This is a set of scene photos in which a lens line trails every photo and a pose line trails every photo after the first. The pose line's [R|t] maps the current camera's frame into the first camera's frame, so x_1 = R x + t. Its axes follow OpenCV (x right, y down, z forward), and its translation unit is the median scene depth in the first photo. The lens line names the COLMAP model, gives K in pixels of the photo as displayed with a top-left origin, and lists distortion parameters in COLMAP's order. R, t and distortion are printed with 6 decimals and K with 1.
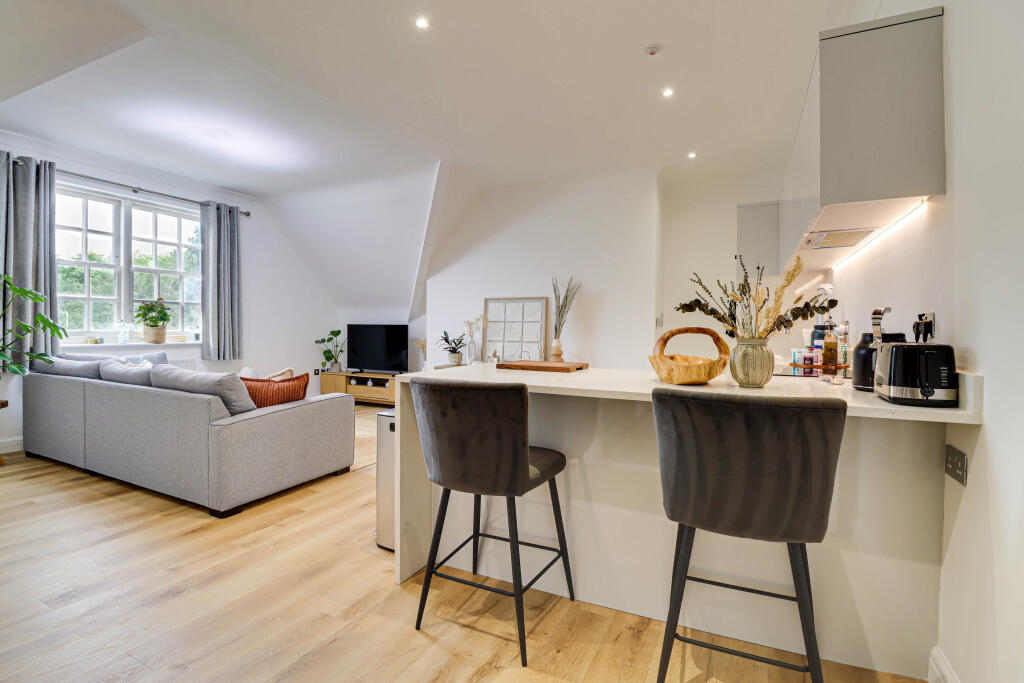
lens RADIAL K [[475.6, 0, 512.1], [0, 475.6, 338.9], [0, 0, 1]] dist [-0.014061, -0.001088]
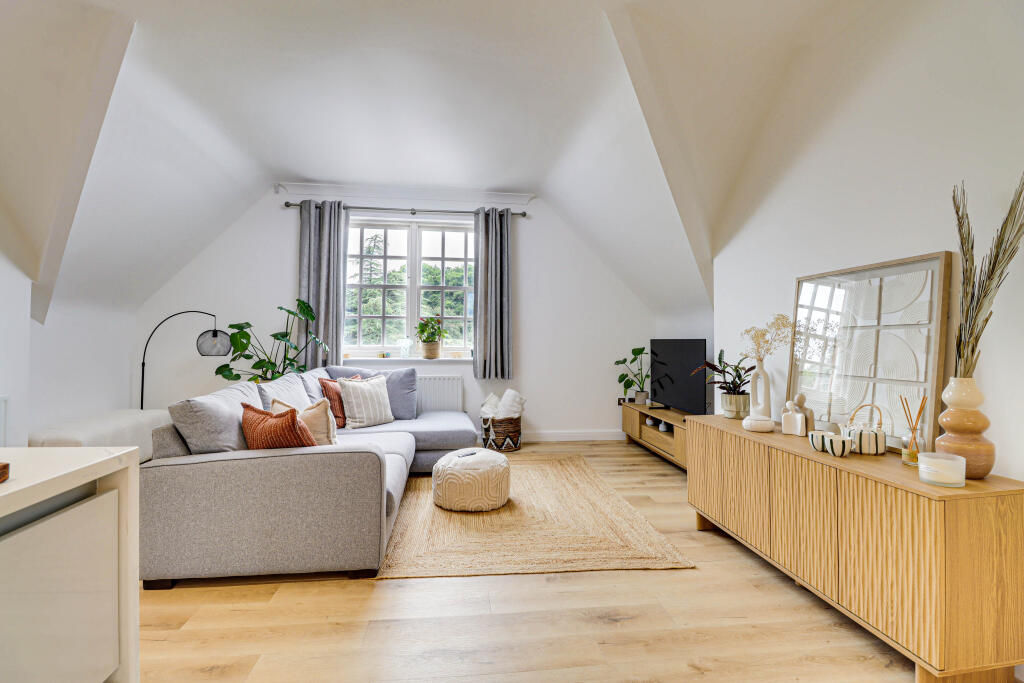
lens RADIAL K [[475.6, 0, 515.6], [0, 475.6, 334.5], [0, 0, 1]] dist [-0.014061, -0.001088]
pose [[0.540535, -0.017429, -0.841141, 0.193828], [-0.023557, 0.999080, -0.035840, -0.010085], [0.840992, 0.039188, 0.539627, 0.584609]]
